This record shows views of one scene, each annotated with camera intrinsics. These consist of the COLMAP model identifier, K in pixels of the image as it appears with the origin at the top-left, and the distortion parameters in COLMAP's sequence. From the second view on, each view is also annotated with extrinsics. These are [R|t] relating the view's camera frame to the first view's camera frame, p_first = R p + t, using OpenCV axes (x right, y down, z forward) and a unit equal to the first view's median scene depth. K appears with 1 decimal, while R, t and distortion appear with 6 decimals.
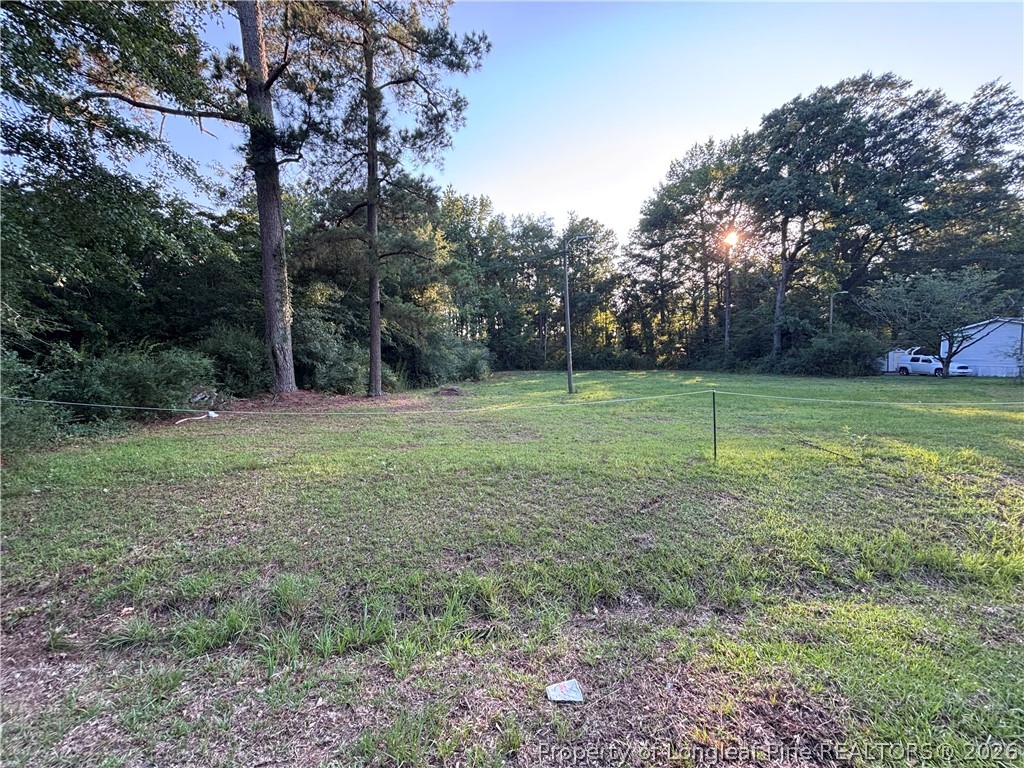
lens RADIAL K [[411.5, 0, 510.7], [0, 411.5, 384.0], [0, 0, 1]] dist [-0.000831, 0.000434]
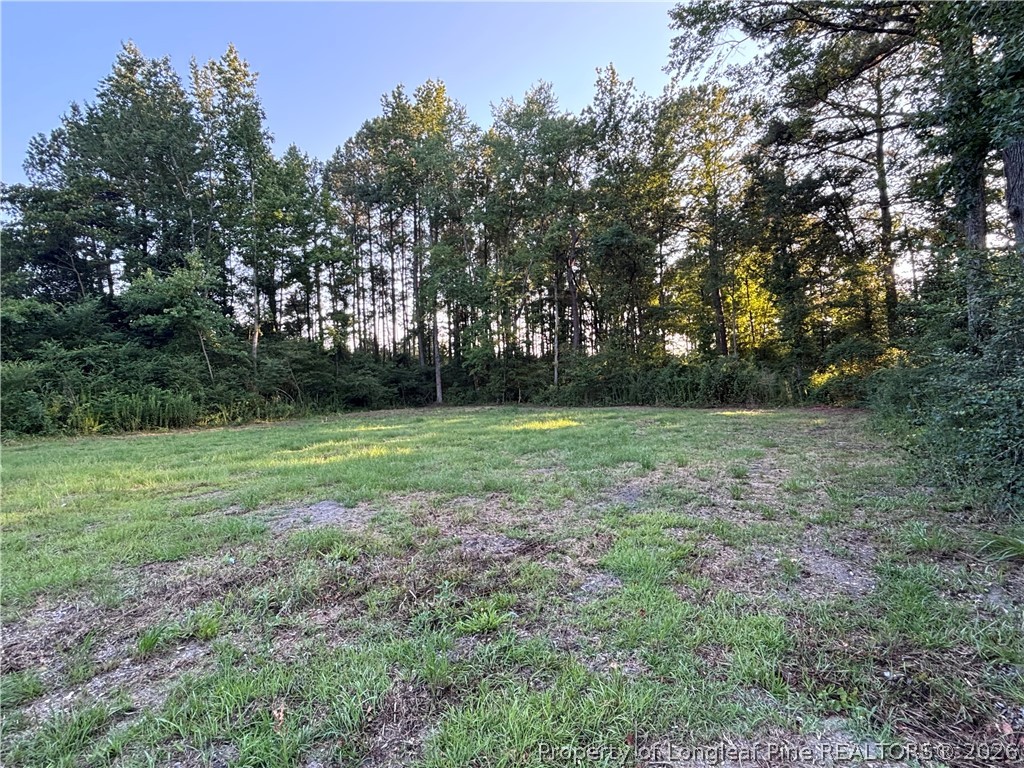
lens RADIAL K [[538.5, 0, 508.8], [0, 538.5, 383.2], [0, 0, 1]] dist [-0.011223, 0.006435]
pose [[0.875133, -0.010749, -0.483763, 0.617280], [-0.015957, 0.998568, -0.051055, -0.046437], [0.483619, 0.052399, 0.873709, 0.782168]]
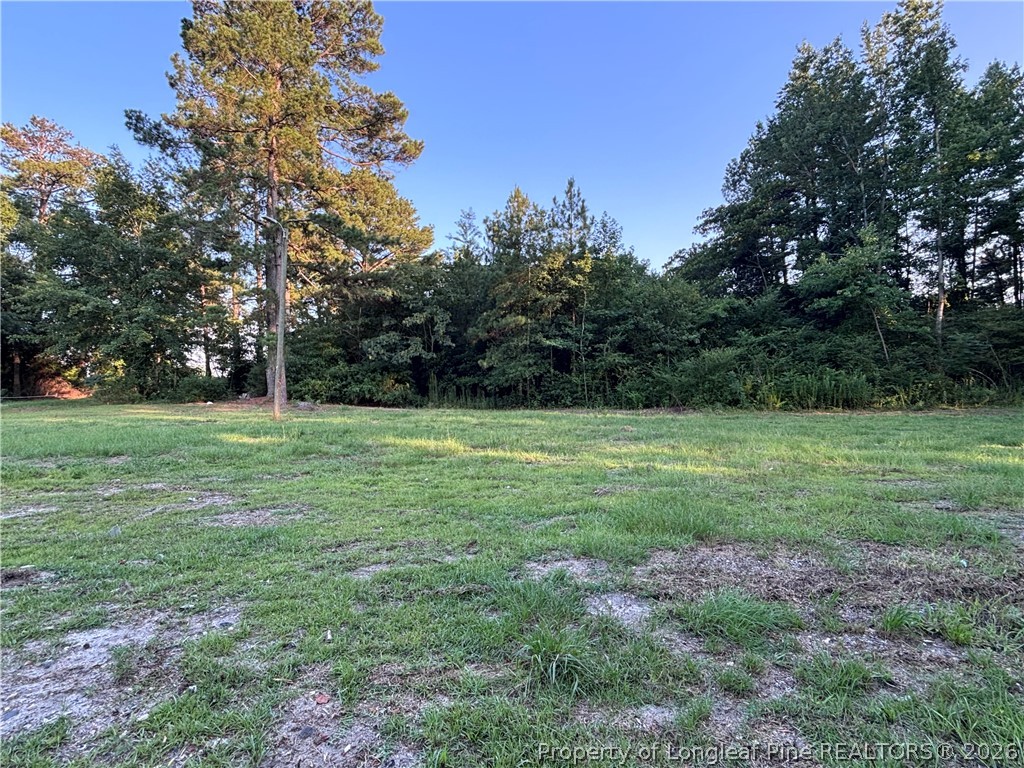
lens RADIAL K [[538.5, 0, 511.6], [0, 538.5, 381.9], [0, 0, 1]] dist [-0.011223, 0.006435]
pose [[-0.037029, 0.015294, -0.999197, 0.593636], [-0.040069, 0.999056, 0.016777, -0.043414], [0.998511, 0.040658, -0.036382, 0.732503]]
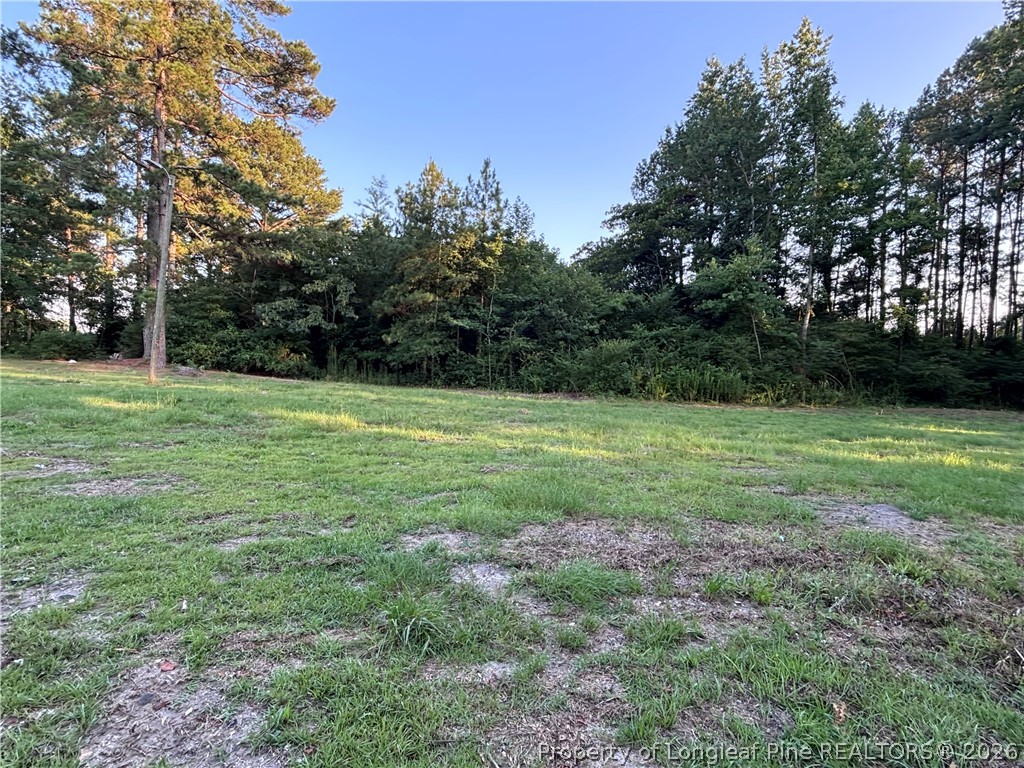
lens RADIAL K [[538.5, 0, 511.2], [0, 538.5, 380.9], [0, 0, 1]] dist [-0.011223, 0.006435]
pose [[0.132502, 0.053168, -0.989756, 0.613394], [-0.103941, 0.993800, 0.039471, -0.045892], [0.985718, 0.097646, 0.137206, 0.757604]]
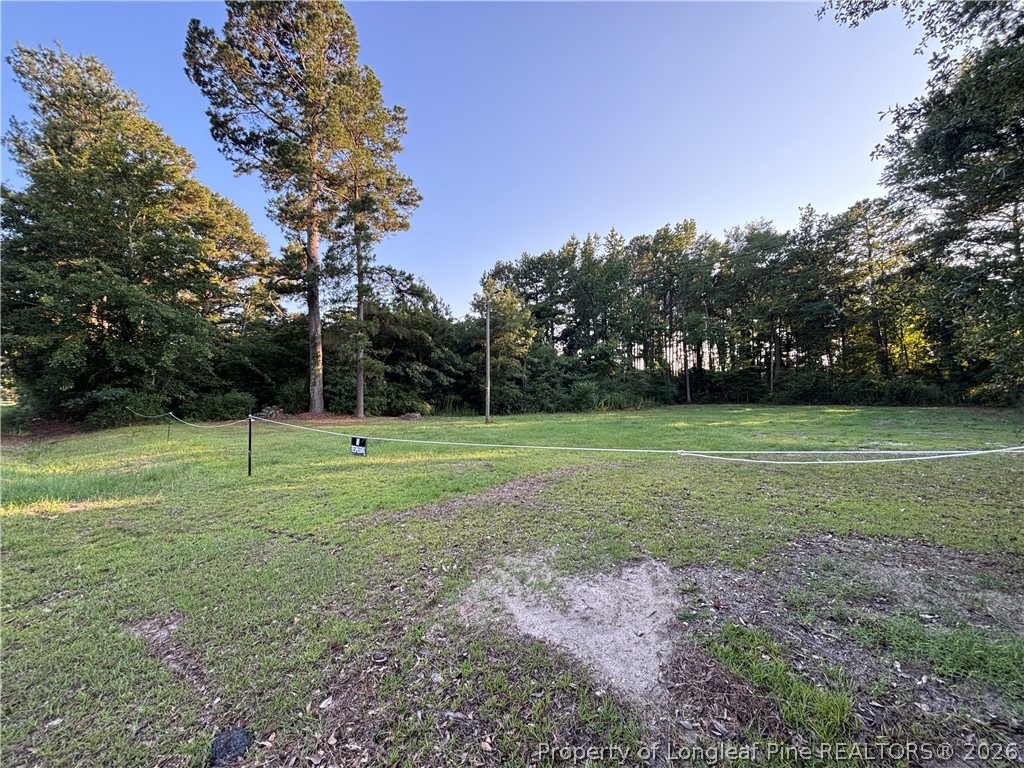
lens RADIAL K [[411.5, 0, 511.6], [0, 411.5, 383.7], [0, 0, 1]] dist [-0.000831, 0.000434]
pose [[0.712993, -0.016115, -0.700986, 0.526680], [-0.036017, 0.997574, -0.059568, -0.011843], [0.700245, 0.067720, 0.710683, 0.107310]]
